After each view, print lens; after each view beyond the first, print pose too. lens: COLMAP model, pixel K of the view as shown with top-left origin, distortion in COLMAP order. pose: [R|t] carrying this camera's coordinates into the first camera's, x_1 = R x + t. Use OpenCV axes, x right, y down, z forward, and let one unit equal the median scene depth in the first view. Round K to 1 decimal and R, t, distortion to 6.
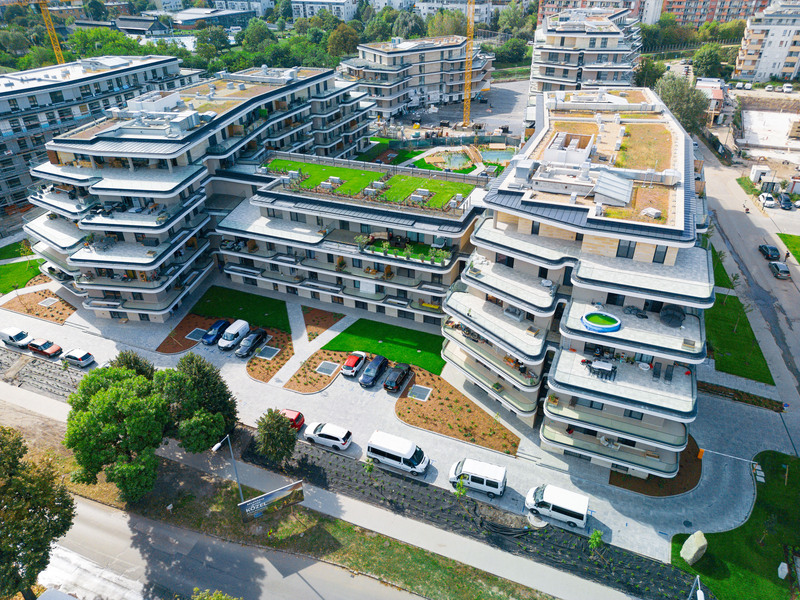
lens RADIAL K [[556.1, 0, 400.0], [0, 556.1, 300.0], [0, 0, 1]] dist [0.071357, -0.053525]
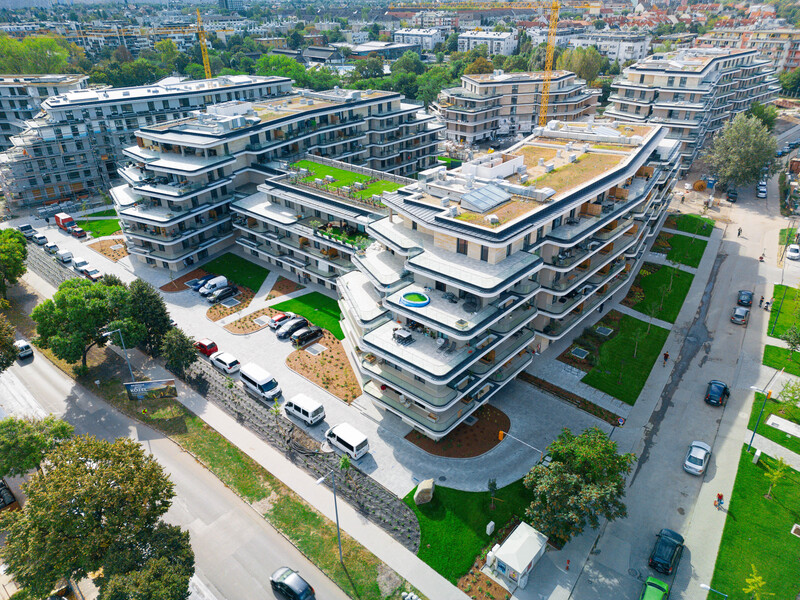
lens RADIAL K [[556.1, 0, 400.0], [0, 556.1, 300.0], [0, 0, 1]] dist [0.071357, -0.053525]
pose [[0.946078, 0.156564, -0.283592, 0.442754], [-0.170493, 0.985043, -0.024954, 0.049916], [0.275443, 0.071959, 0.958620, -0.096485]]
